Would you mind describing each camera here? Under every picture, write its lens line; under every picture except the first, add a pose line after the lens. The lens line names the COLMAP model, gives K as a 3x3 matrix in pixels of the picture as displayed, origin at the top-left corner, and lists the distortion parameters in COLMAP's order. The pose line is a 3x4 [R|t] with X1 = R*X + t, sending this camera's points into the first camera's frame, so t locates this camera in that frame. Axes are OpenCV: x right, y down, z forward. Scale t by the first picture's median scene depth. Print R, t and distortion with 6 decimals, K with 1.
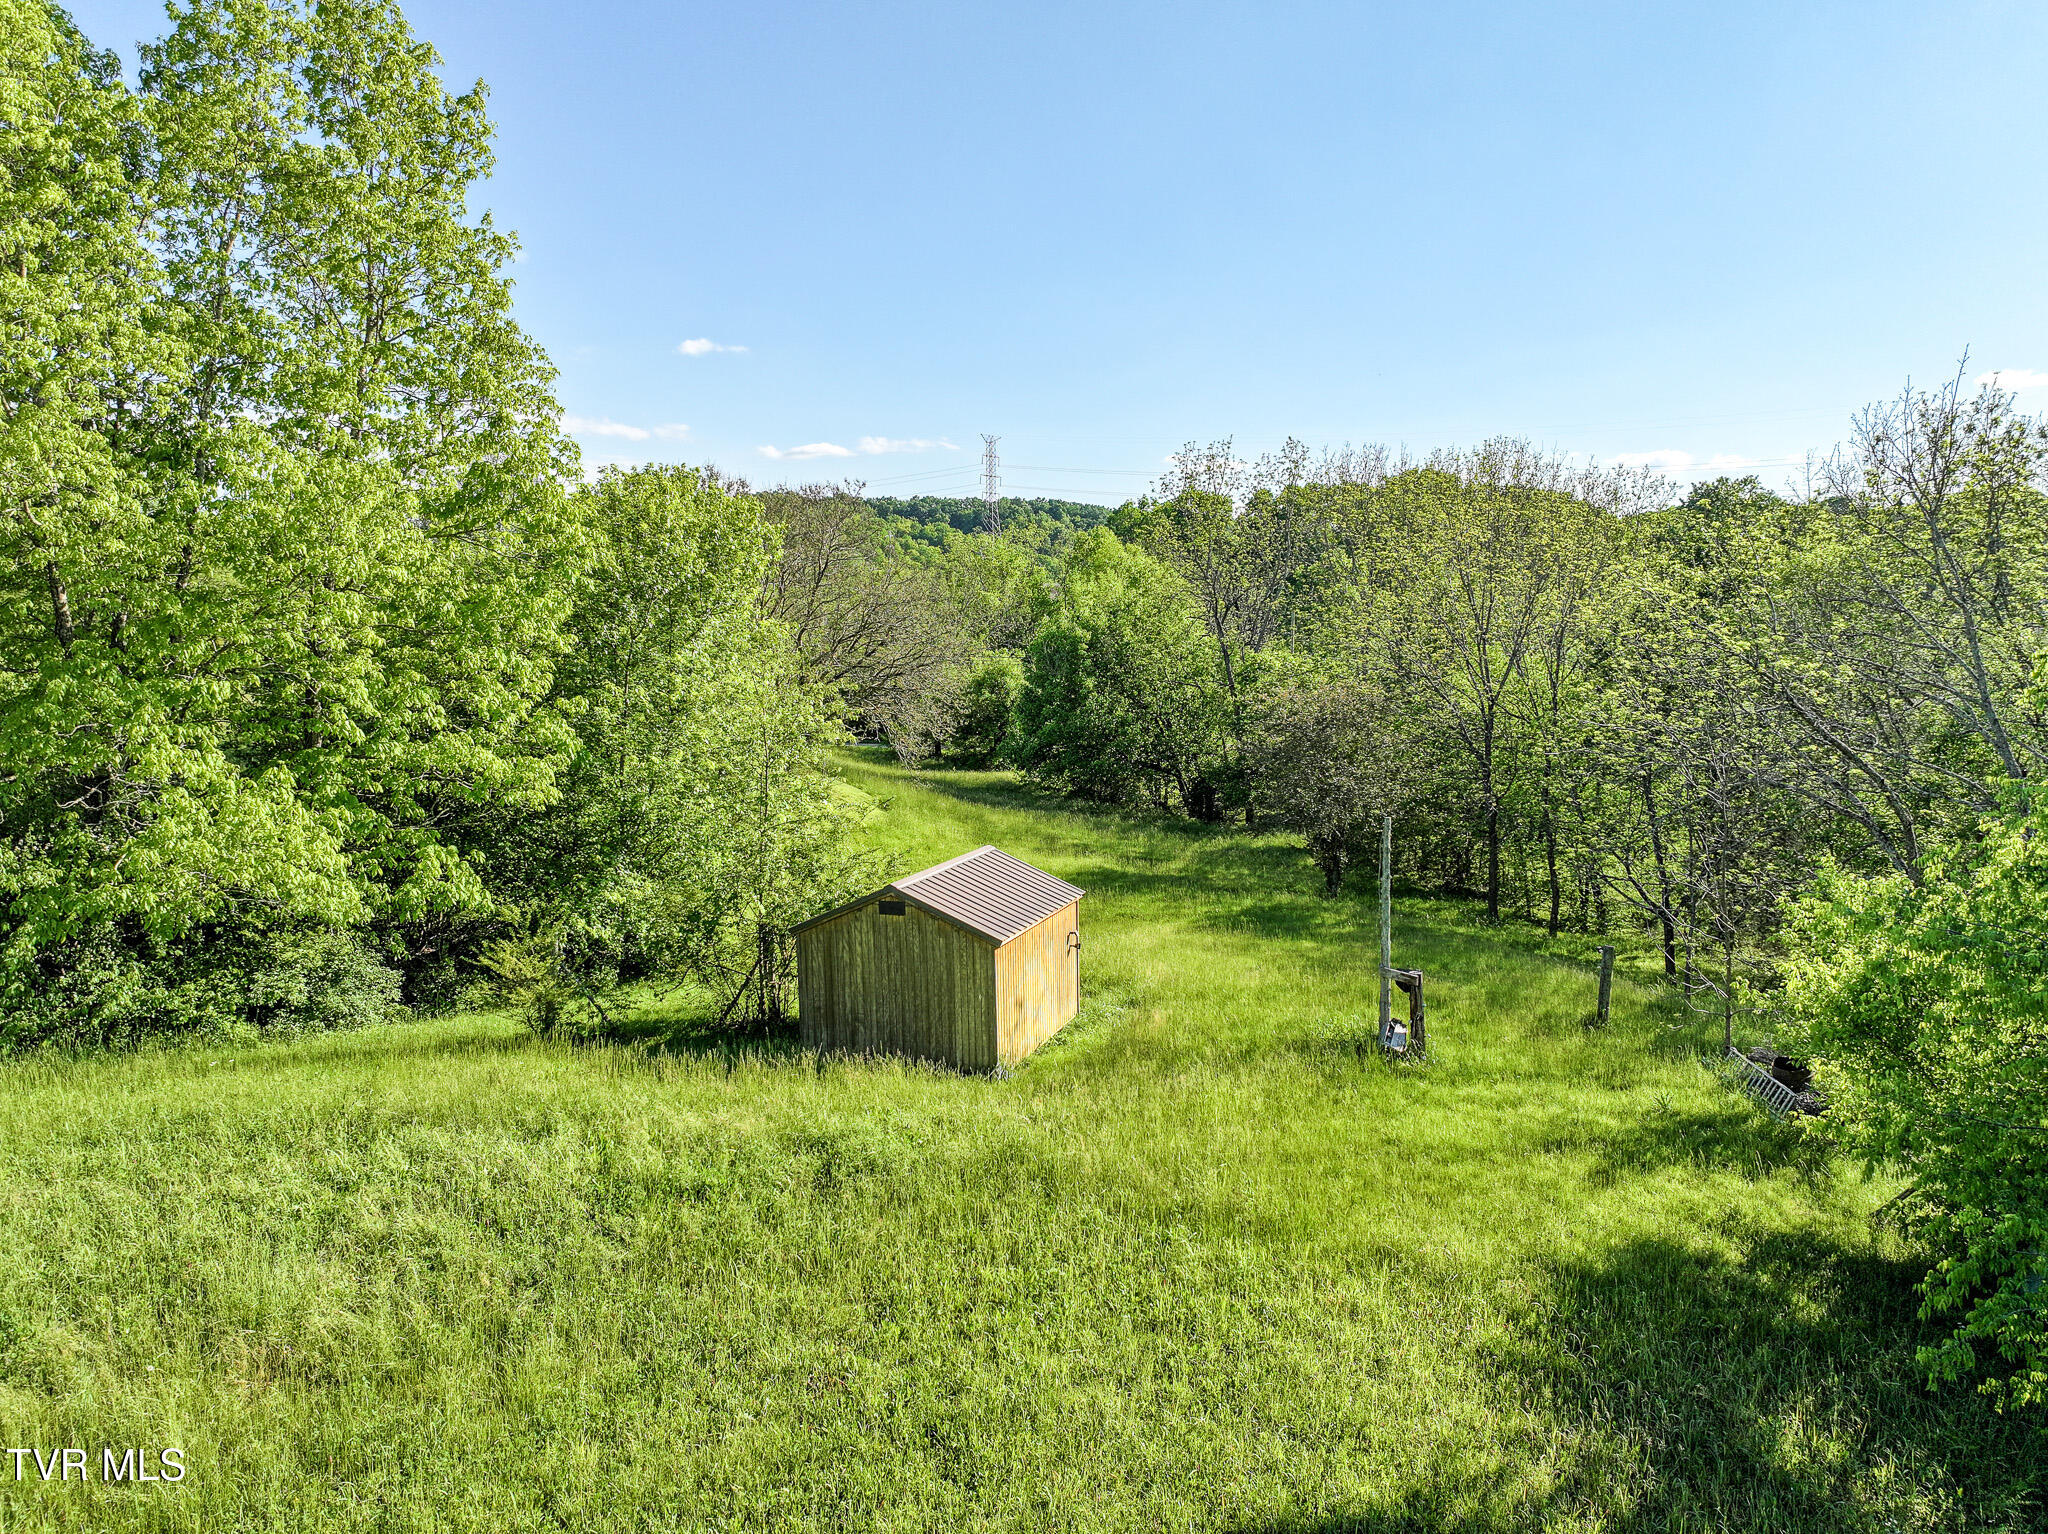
lens RADIAL K [[1449.8, 0, 1028.9], [0, 1449.8, 772.2], [0, 0, 1]] dist [-0.004902, 0.026421]
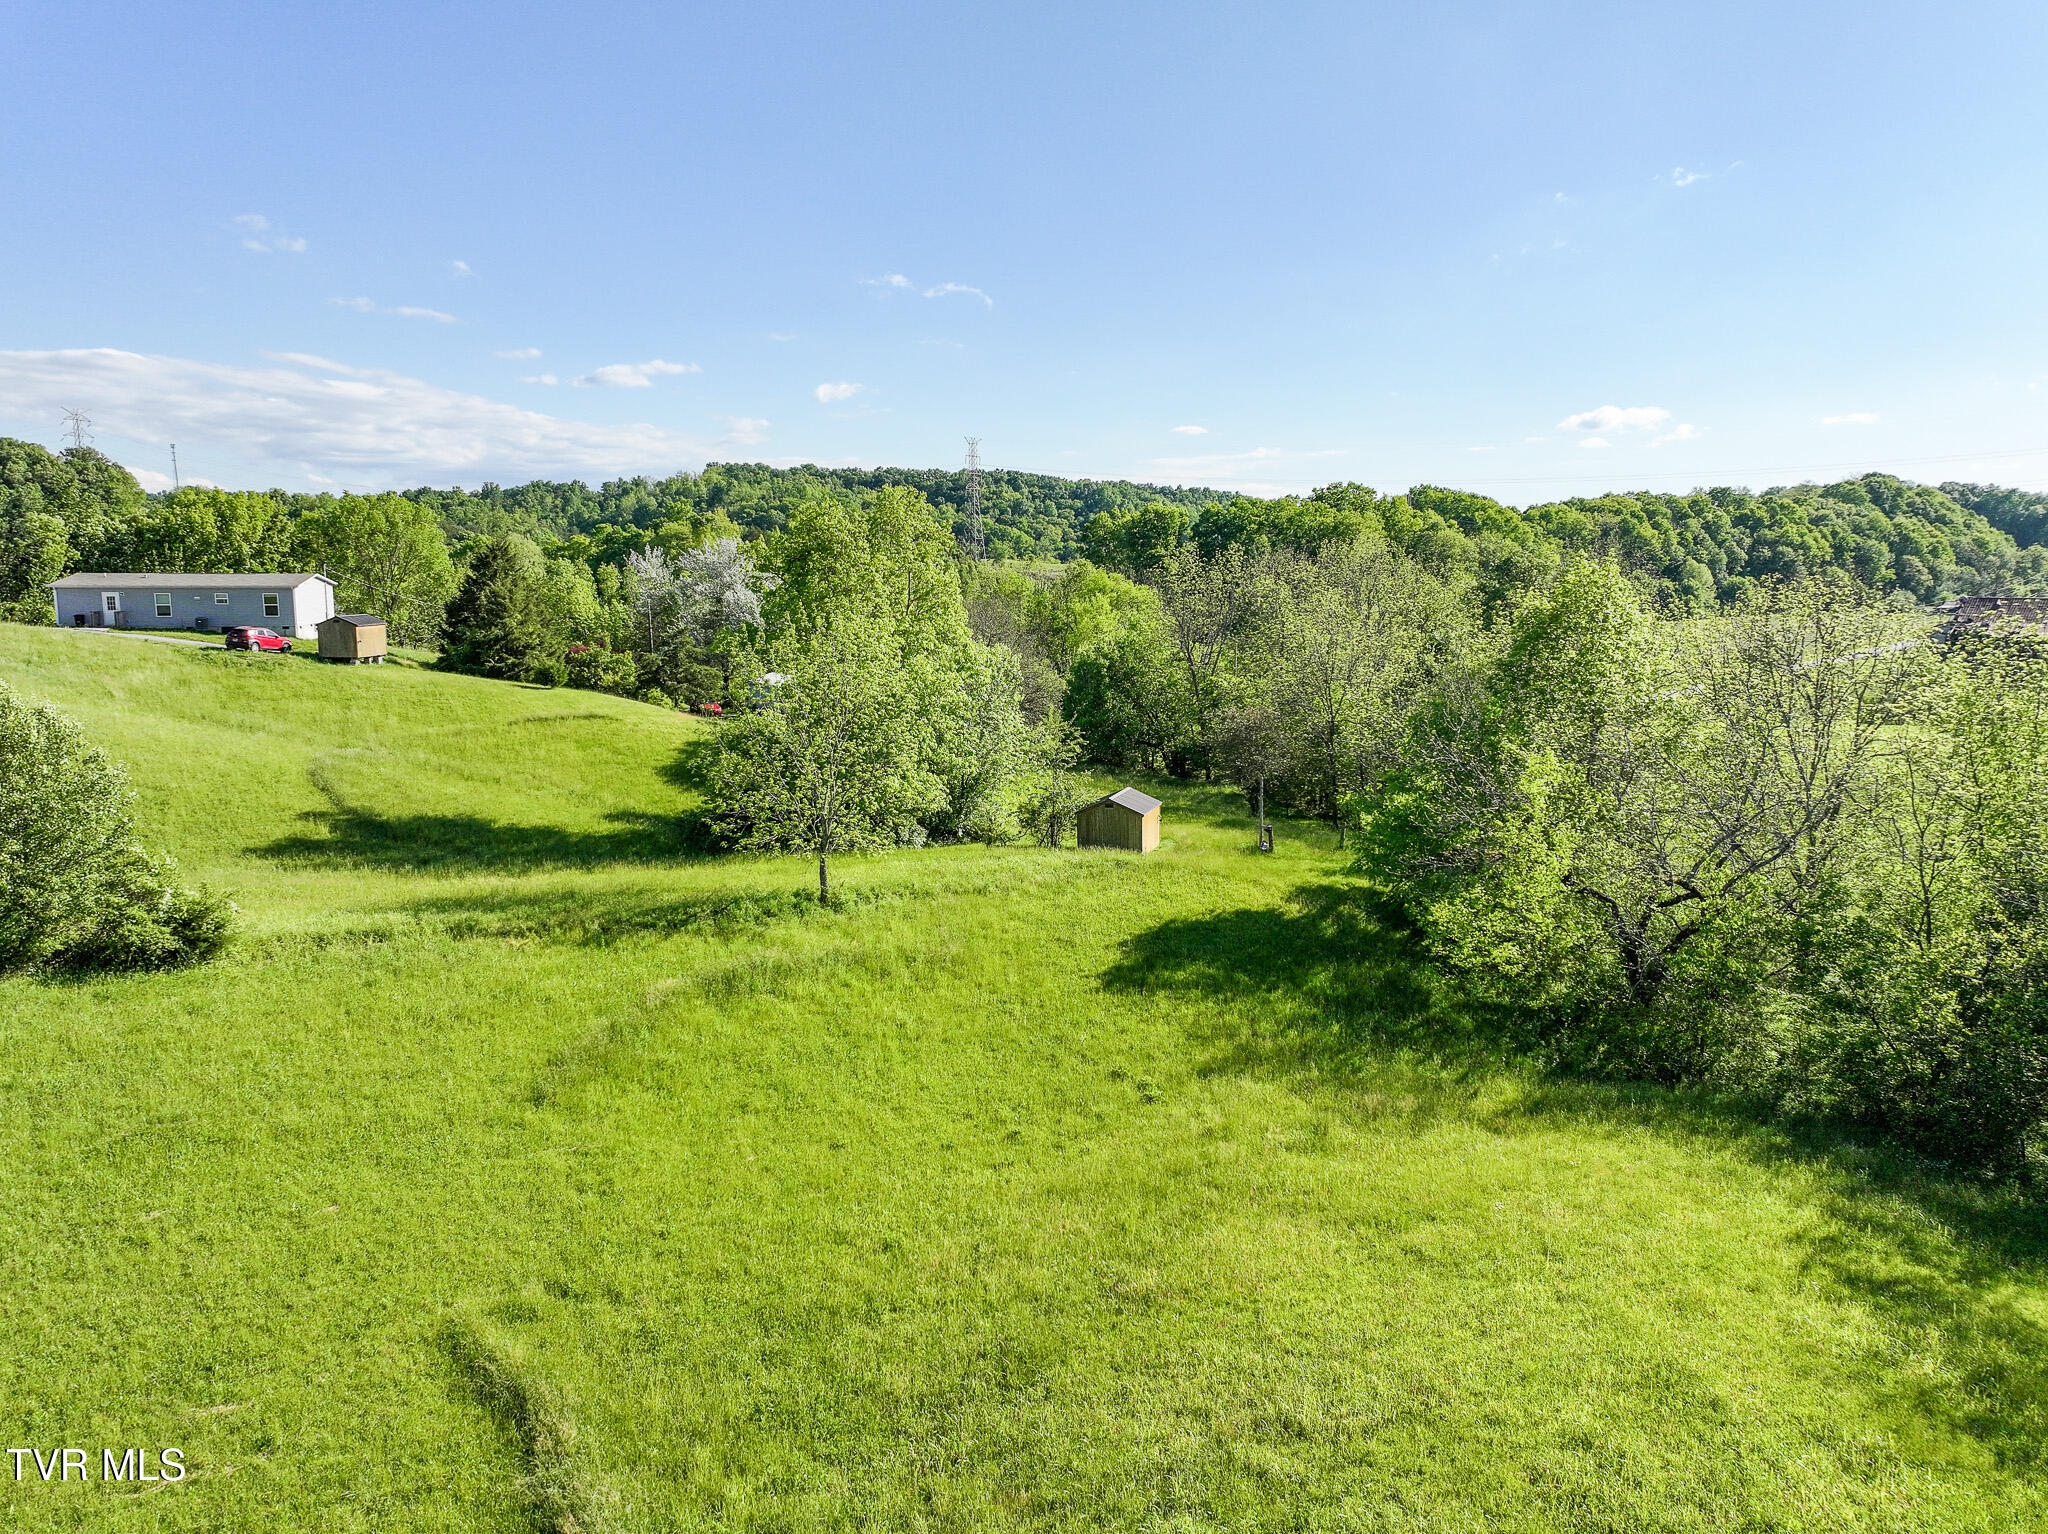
lens RADIAL K [[1449.8, 0, 1020.1], [0, 1449.8, 763.6], [0, 0, 1]] dist [-0.004902, 0.026421]
pose [[0.999597, -0.005935, 0.027749, -0.022371], [0.005298, 0.999722, 0.022974, -0.004476], [-0.027877, -0.022818, 0.999351, -0.133218]]
